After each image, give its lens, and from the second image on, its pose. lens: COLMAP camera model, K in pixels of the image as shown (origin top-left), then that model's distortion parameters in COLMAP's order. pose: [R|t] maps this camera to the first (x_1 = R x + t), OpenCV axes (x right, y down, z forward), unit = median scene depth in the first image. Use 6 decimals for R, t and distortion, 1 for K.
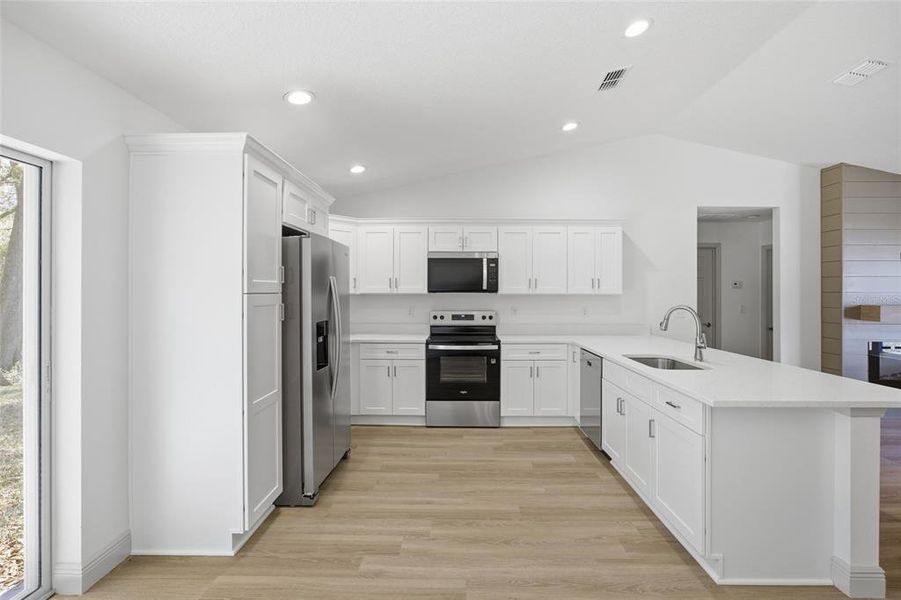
lens RADIAL K [[428.8, 0, 458.8], [0, 428.8, 293.5], [0, 0, 1]] dist [-0.001973, -0.000079]
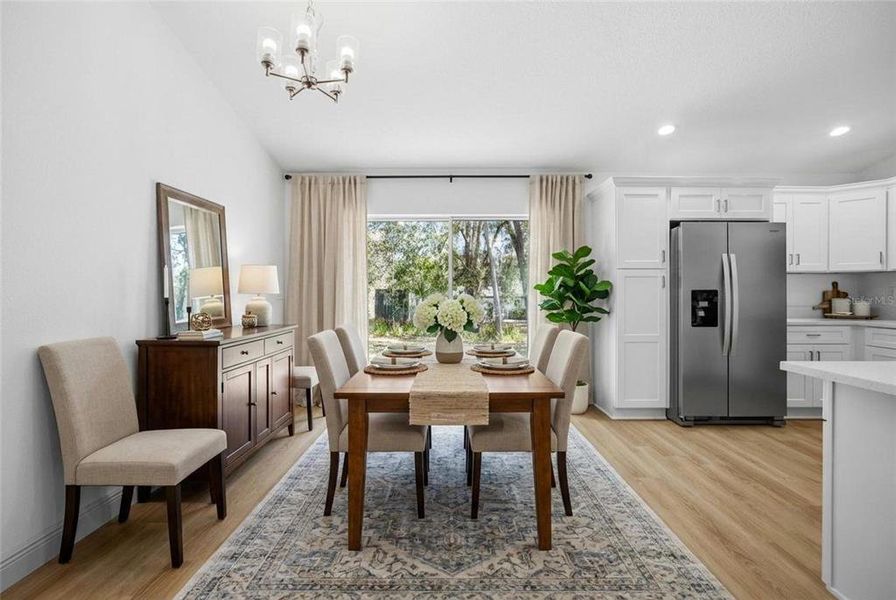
lens RADIAL K [[418.0, 0, 445.7], [0, 418.0, 291.8], [0, 0, 1]] dist [-0.032799, 0.014247]
pose [[0.014443, -0.002570, -0.999892, 0.575634], [-0.003540, 0.999990, -0.002622, 0.049843], [0.999889, 0.003578, 0.014434, 0.146515]]
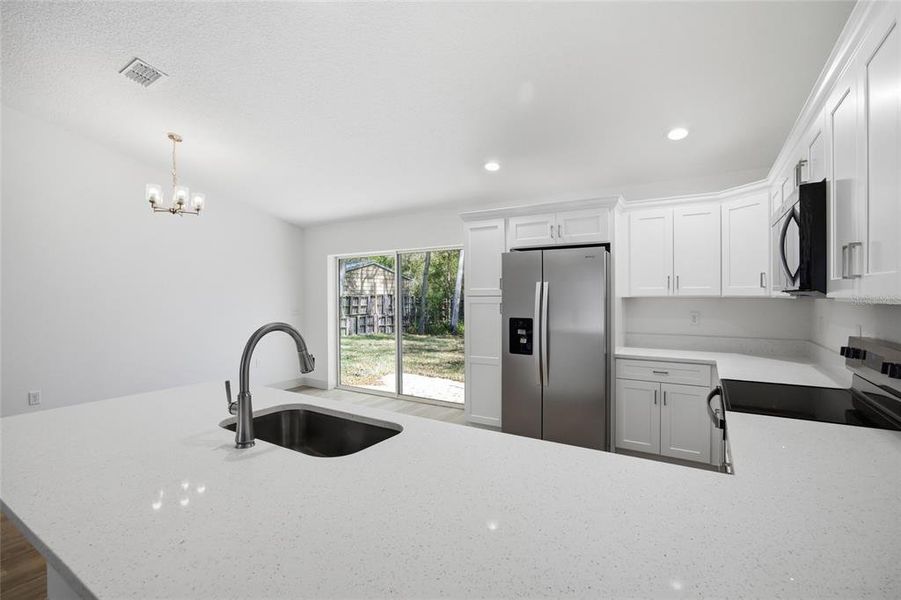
lens RADIAL K [[407.0, 0, 469.6], [0, 407.0, 300.3], [0, 0, 1]] dist [-0.028710, 0.000031]
pose [[-0.490695, 0.004084, -0.871322, 0.531126], [-0.001360, 0.999984, 0.005453, 0.003471], [0.871331, 0.003861, -0.490681, 0.956104]]
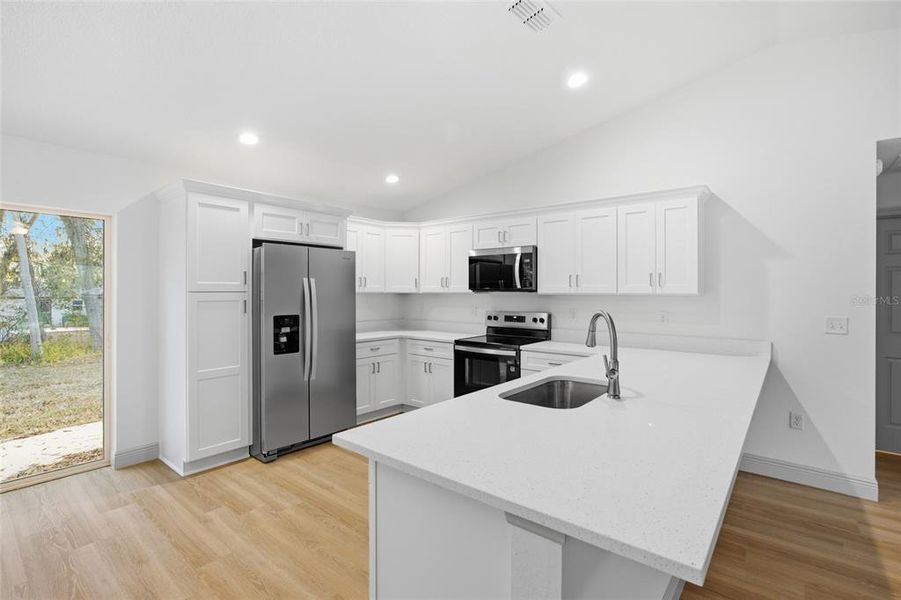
lens RADIAL K [[420.3, 0, 448.2], [0, 420.3, 291.8], [0, 0, 1]] dist [-0.032799, 0.014247]
pose [[0.785109, 0.000337, -0.619357, 0.505244], [-0.002158, 0.999995, -0.002192, -0.000071], [0.619354, 0.003058, 0.785106, 0.231021]]
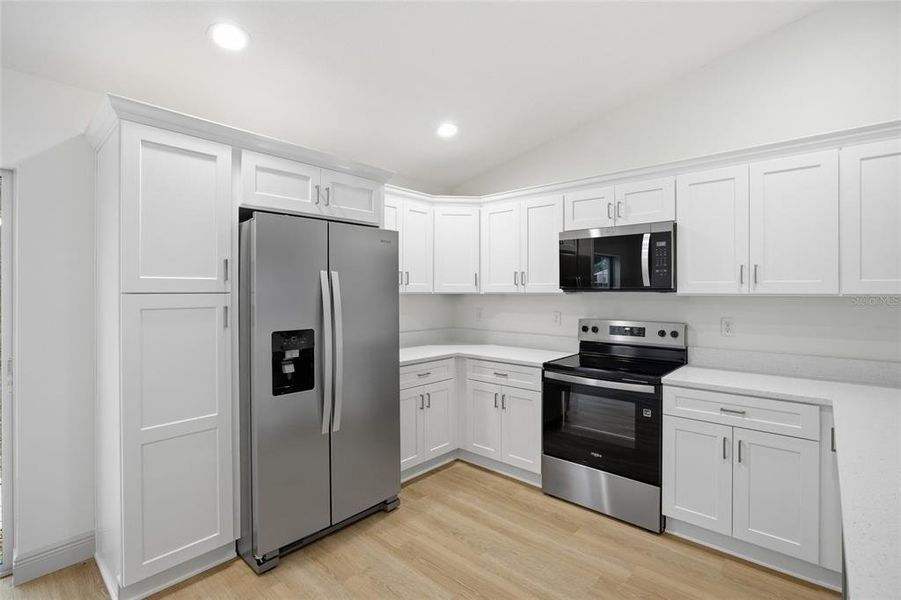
lens RADIAL K [[420.3, 0, 448.2], [0, 420.3, 291.8], [0, 0, 1]] dist [-0.032799, 0.014247]
pose [[0.753377, -0.000974, -0.657588, 0.239076], [-0.000108, 0.999999, -0.001604, -0.001216], [0.657589, 0.001280, 0.753376, 0.409269]]
